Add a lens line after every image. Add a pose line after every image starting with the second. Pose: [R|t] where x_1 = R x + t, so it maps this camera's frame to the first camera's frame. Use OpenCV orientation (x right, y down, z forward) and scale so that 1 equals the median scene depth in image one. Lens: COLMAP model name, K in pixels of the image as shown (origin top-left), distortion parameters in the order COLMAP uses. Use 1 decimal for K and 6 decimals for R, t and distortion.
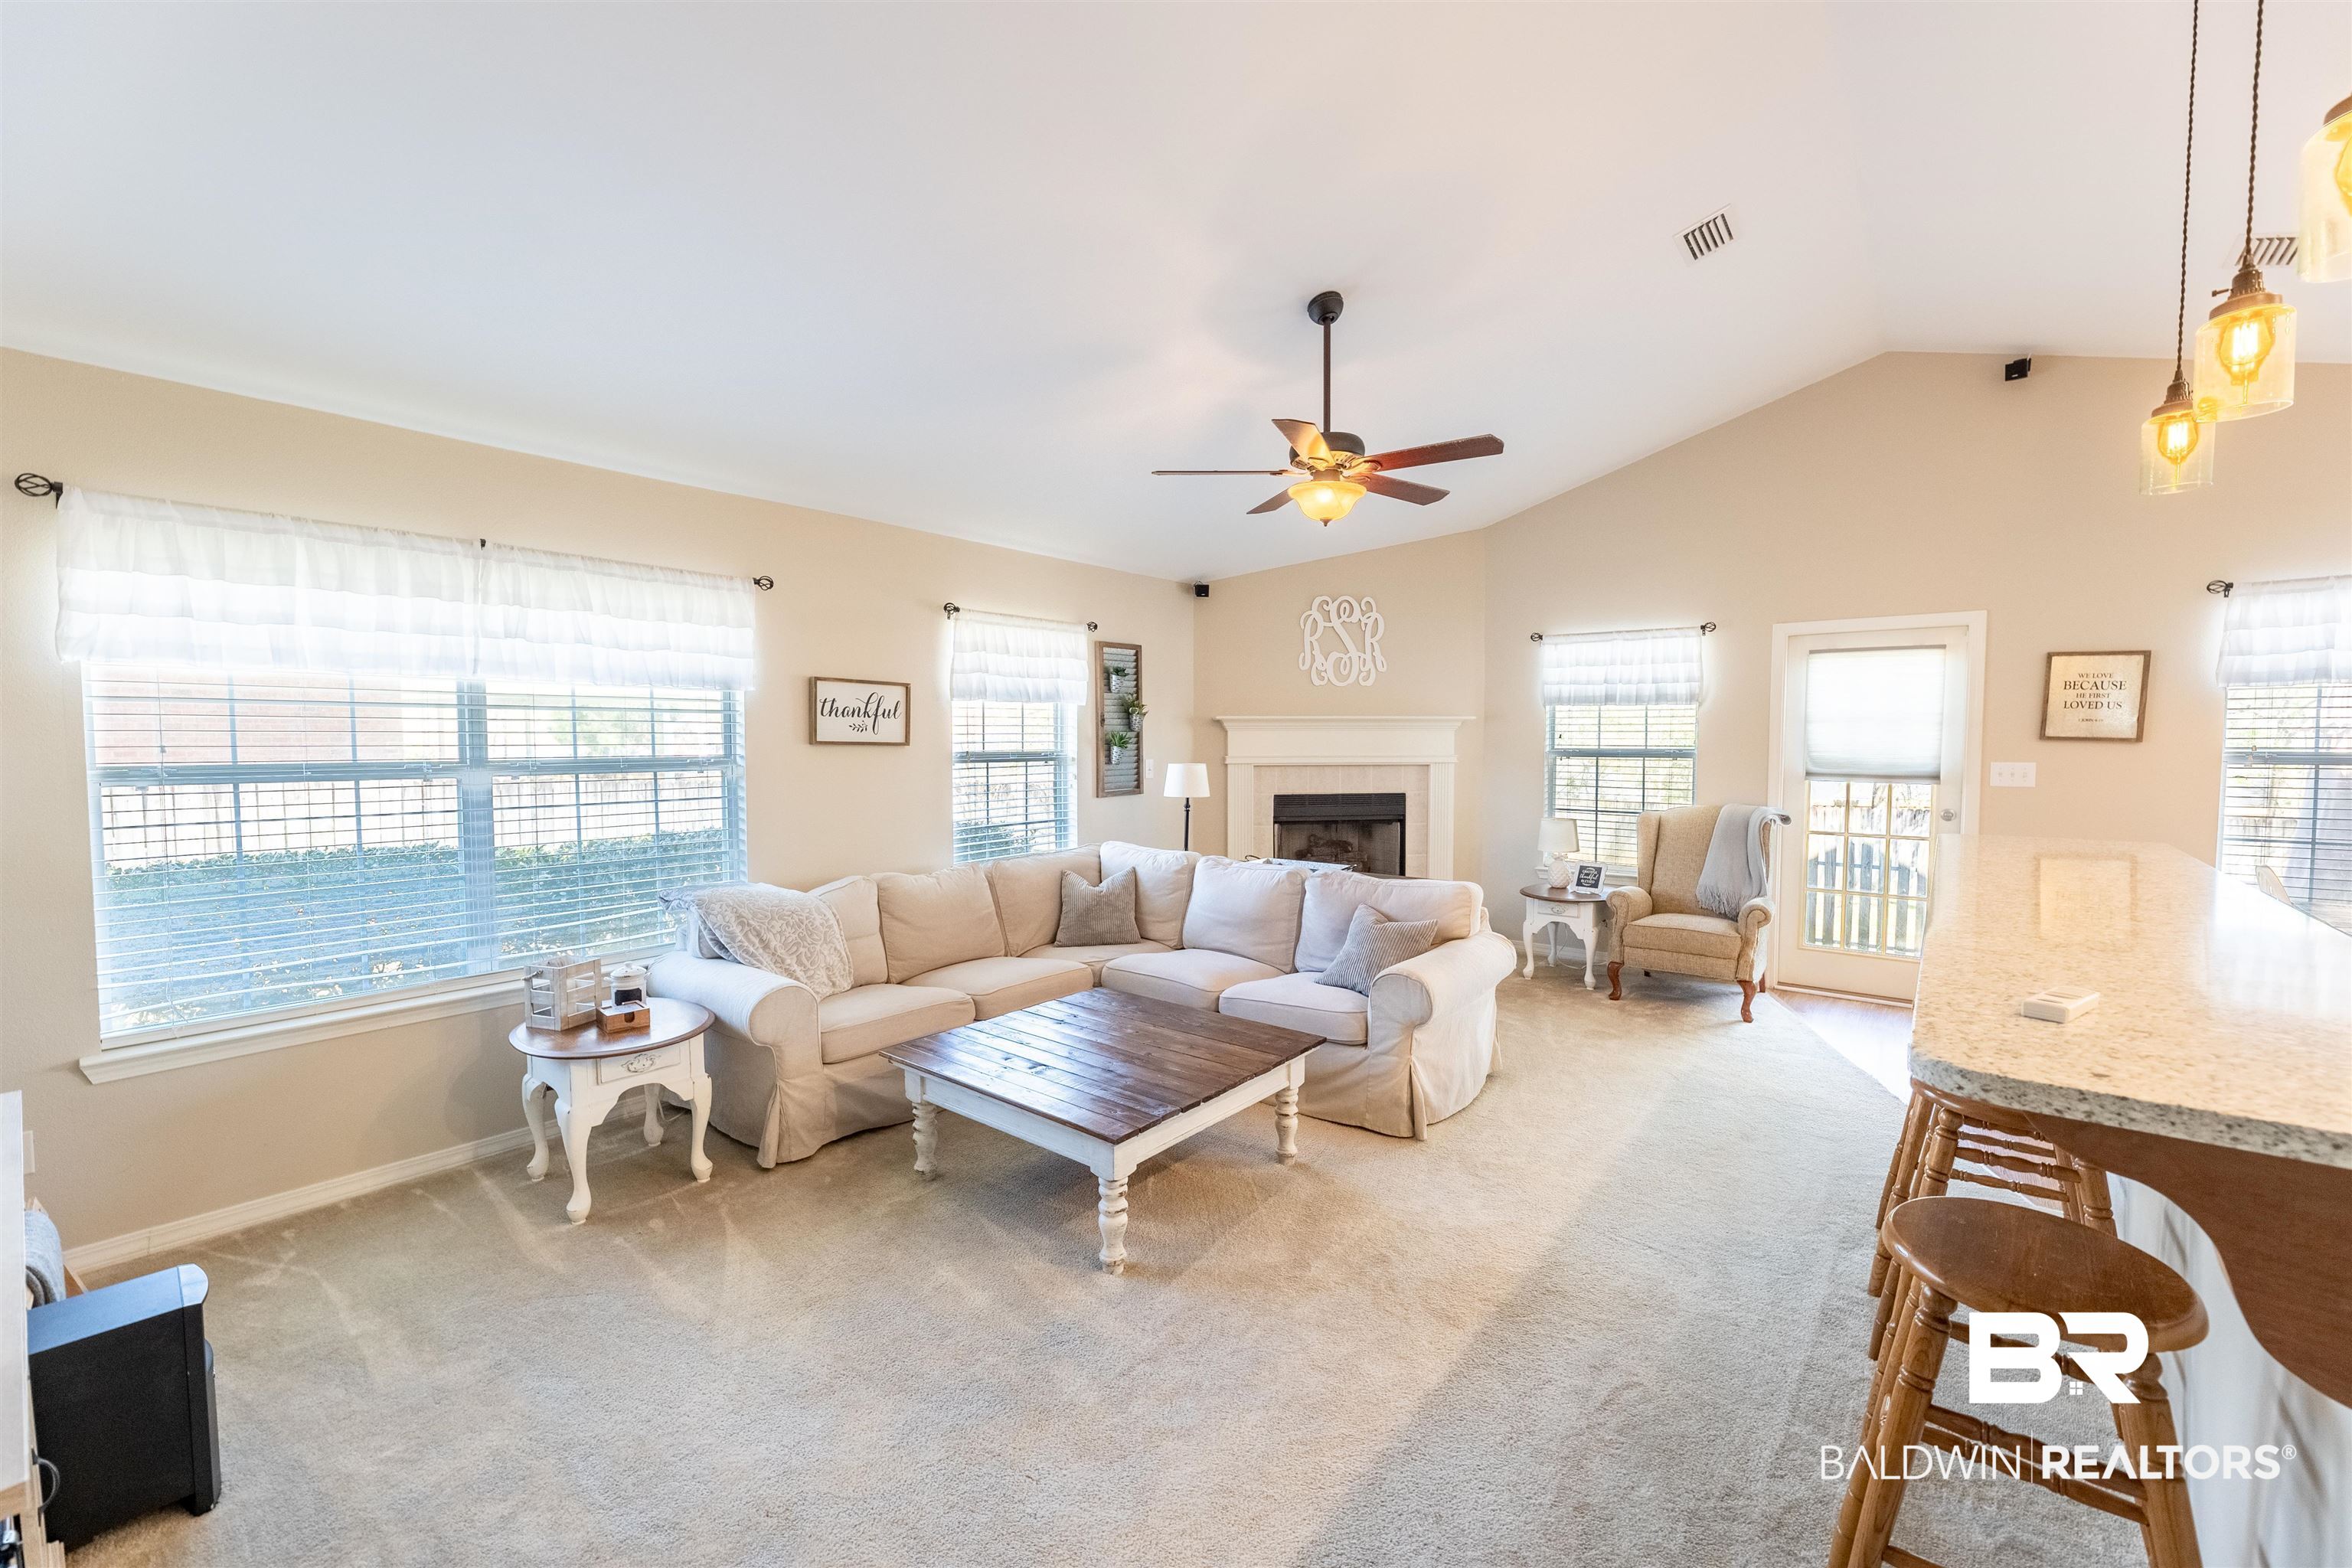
lens RADIAL K [[963.5, 0, 1173.5], [0, 963.5, 792.5], [0, 0, 1]] dist [0.003102, 0.000232]
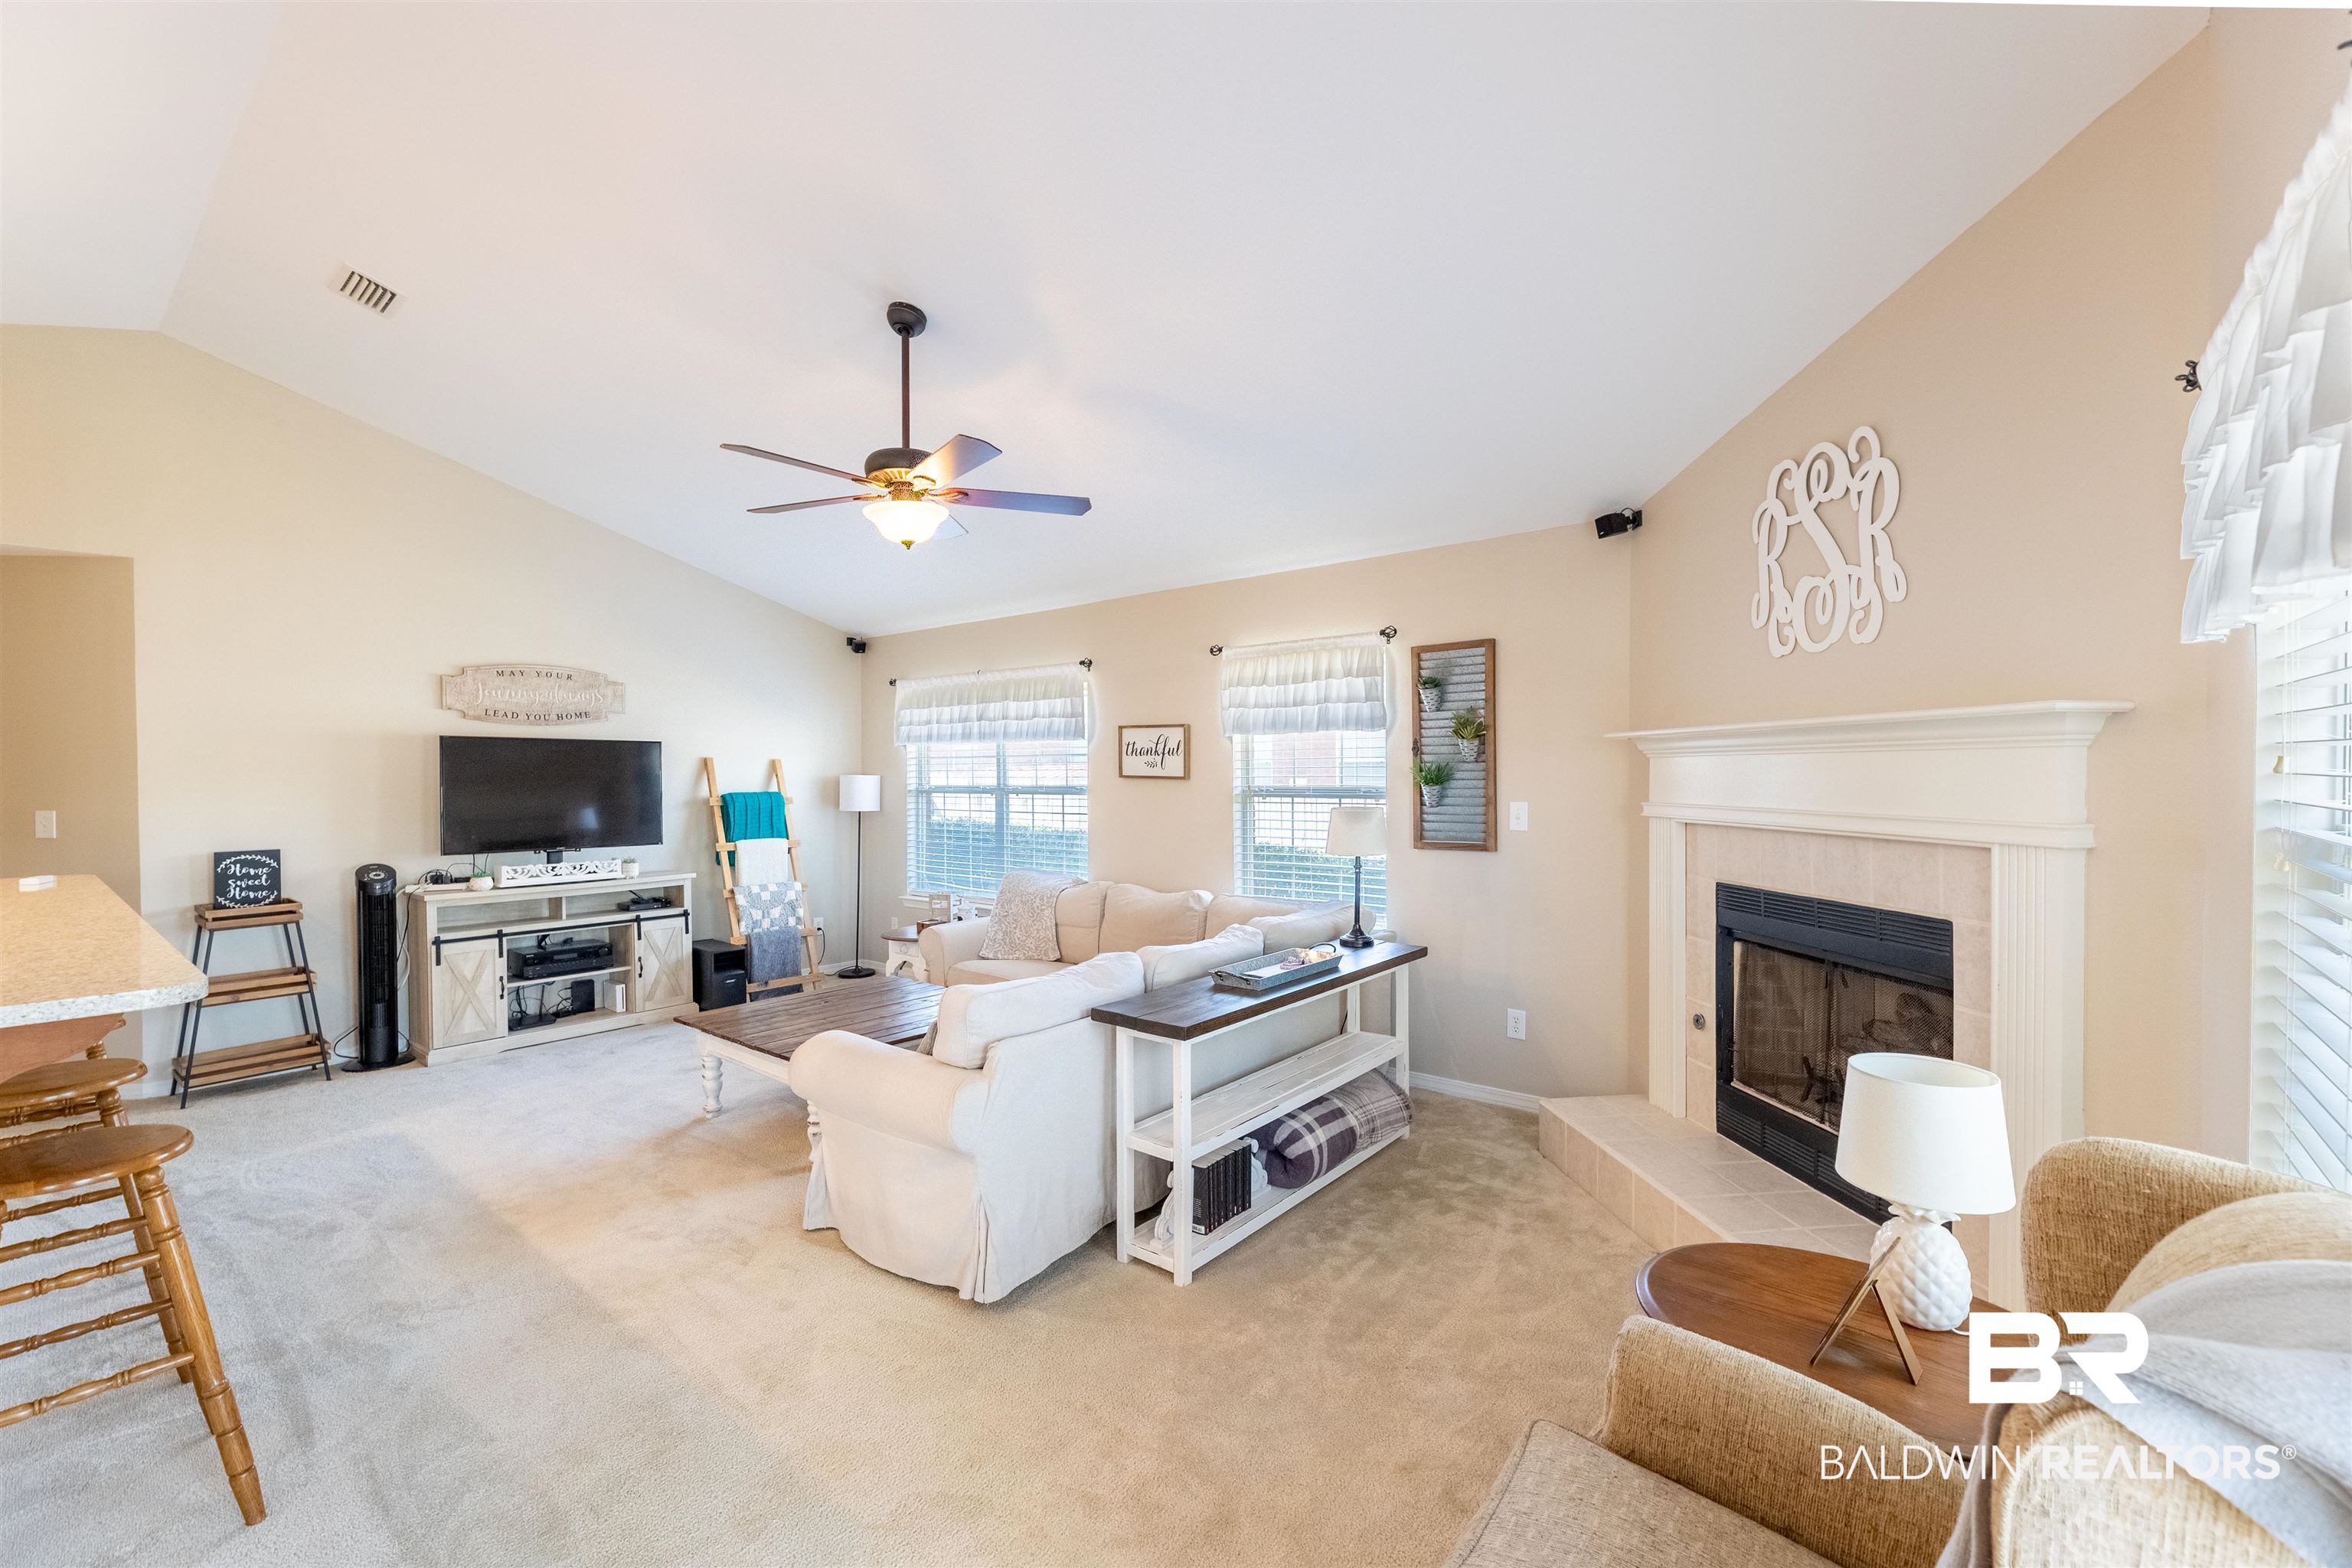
lens RADIAL K [[963.5, 0, 1189.4], [0, 963.5, 781.6], [0, 0, 1]] dist [0.003102, 0.000232]
pose [[0.006393, 0.012153, -0.999906, 0.701838], [-0.049528, 0.998703, 0.011822, -0.049412], [0.998752, 0.049447, 0.006987, 0.825436]]
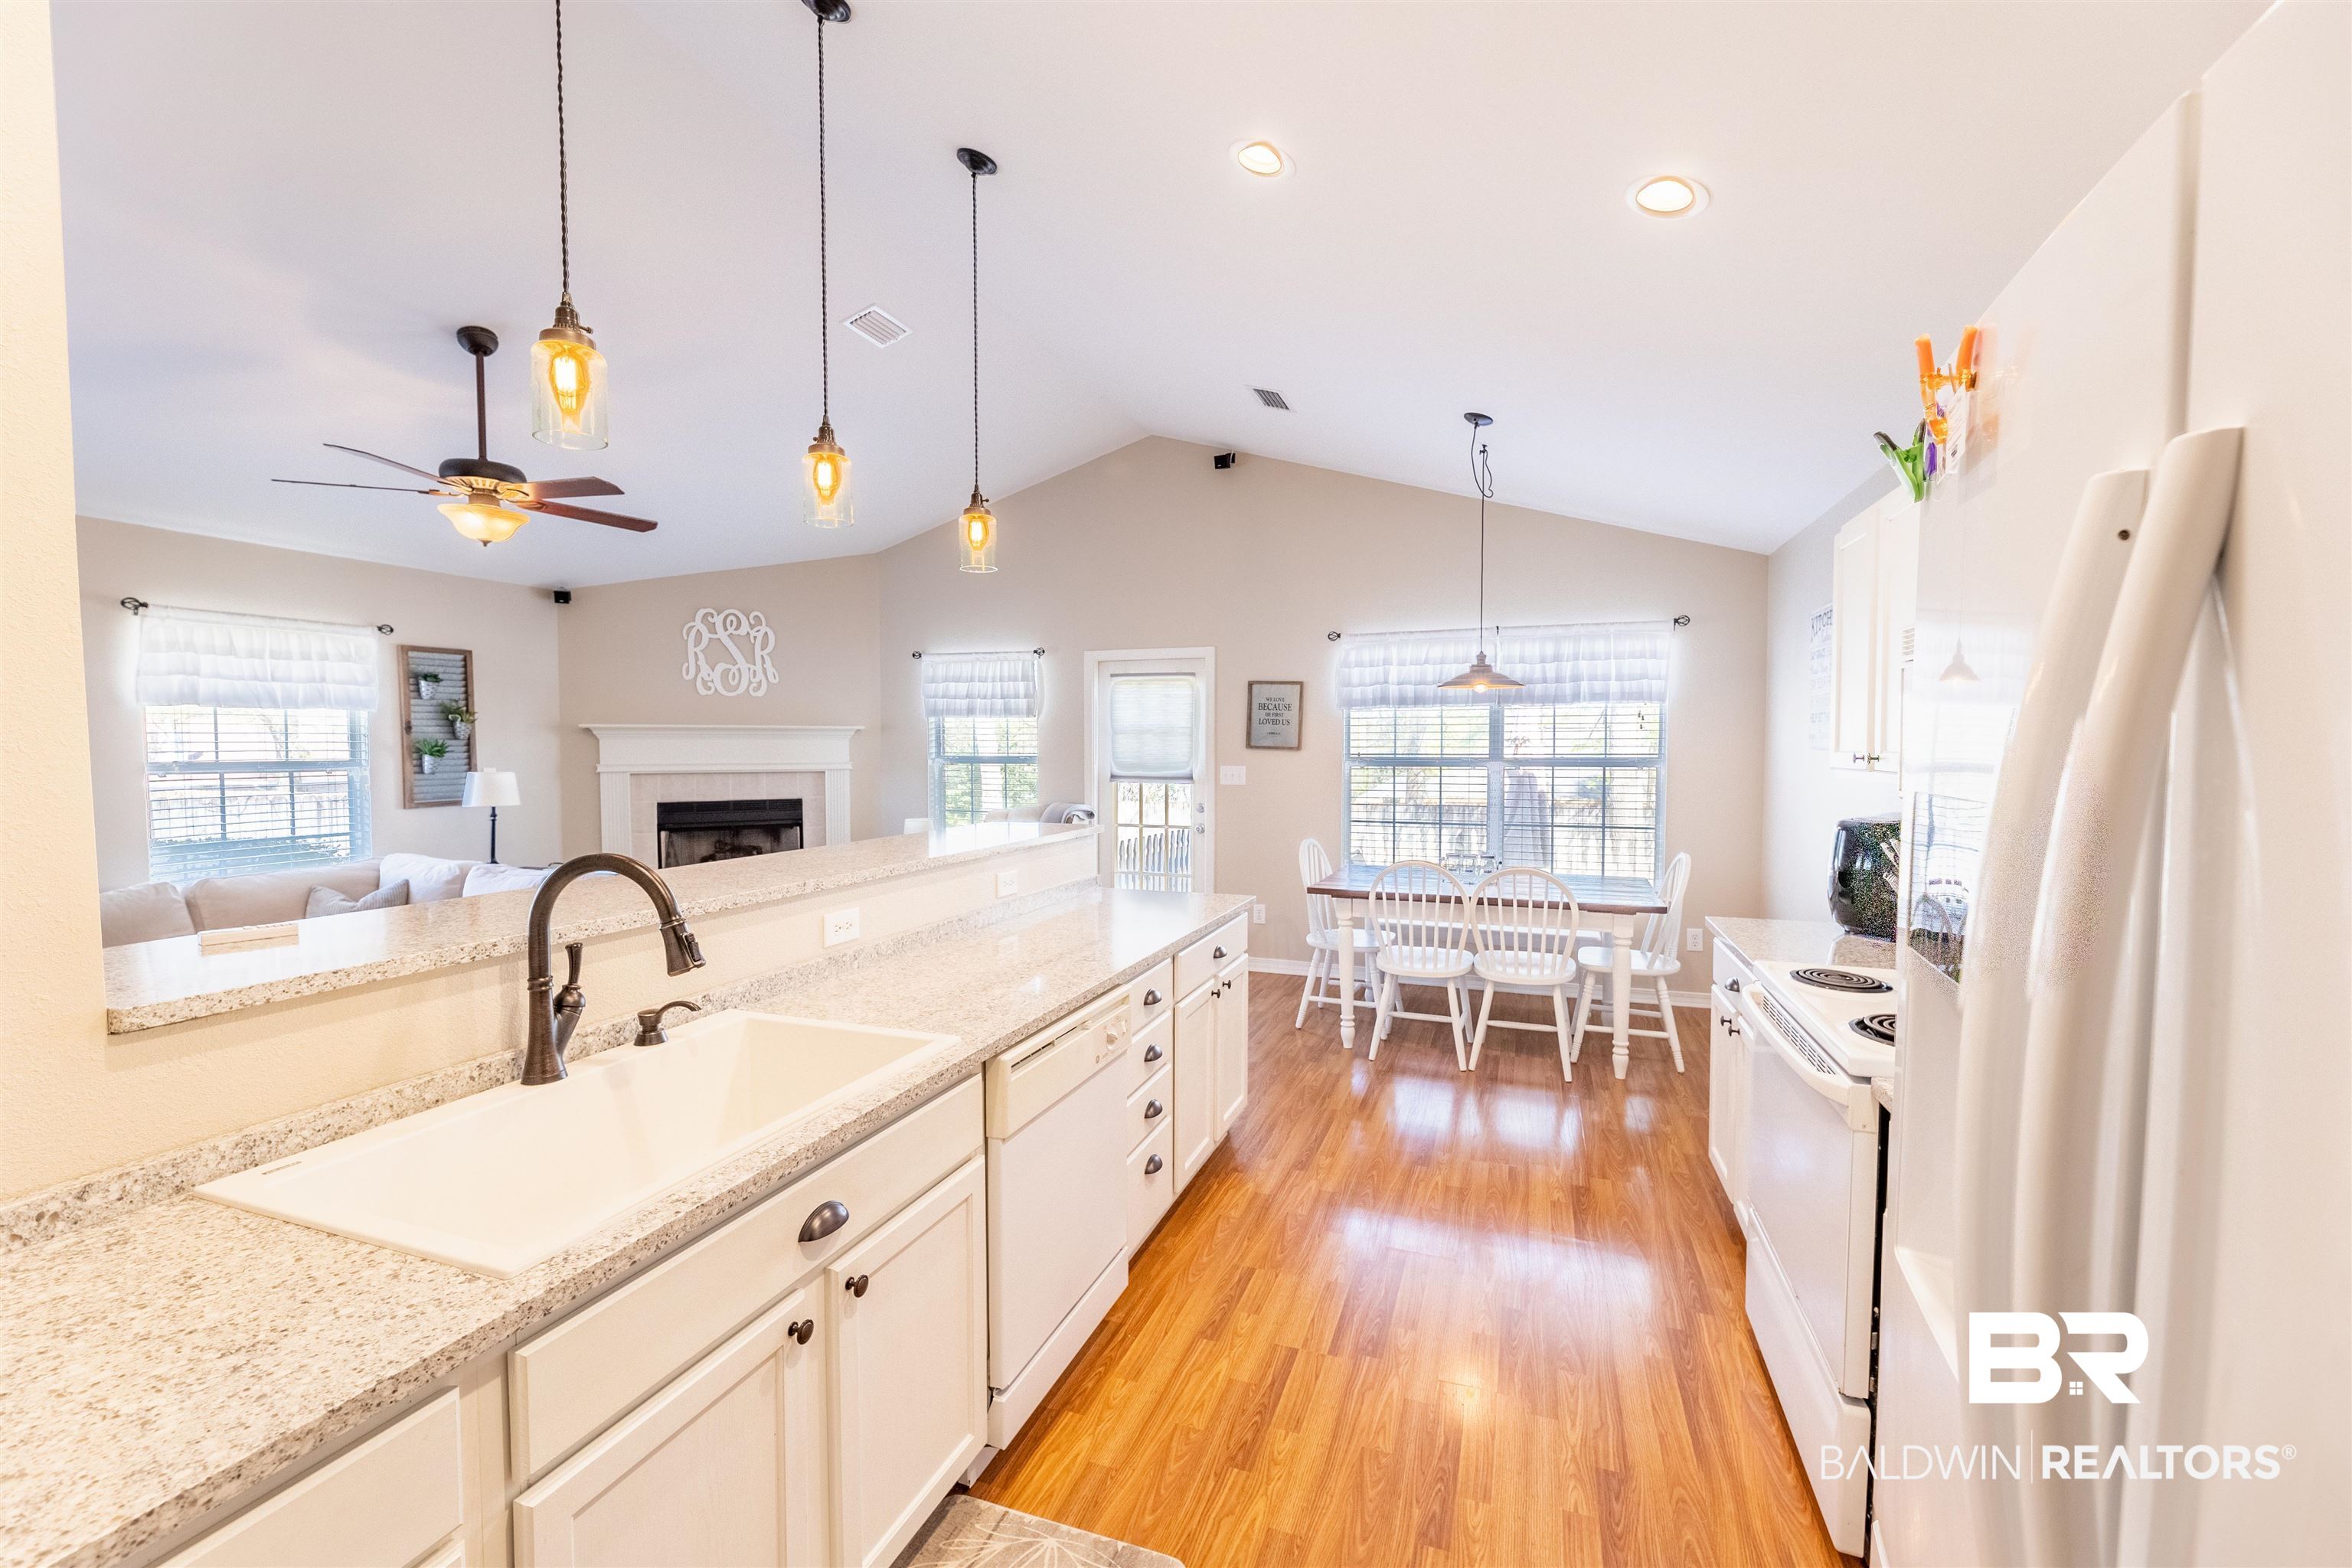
lens RADIAL K [[963.5, 0, 1209.8], [0, 963.5, 792.6], [0, 0, 1]] dist [0.003102, 0.000232]
pose [[0.941835, -0.015925, 0.335698, 0.356854], [0.018238, 0.999827, -0.003739, 0.007534], [-0.335580, 0.009644, 0.941962, -0.169467]]
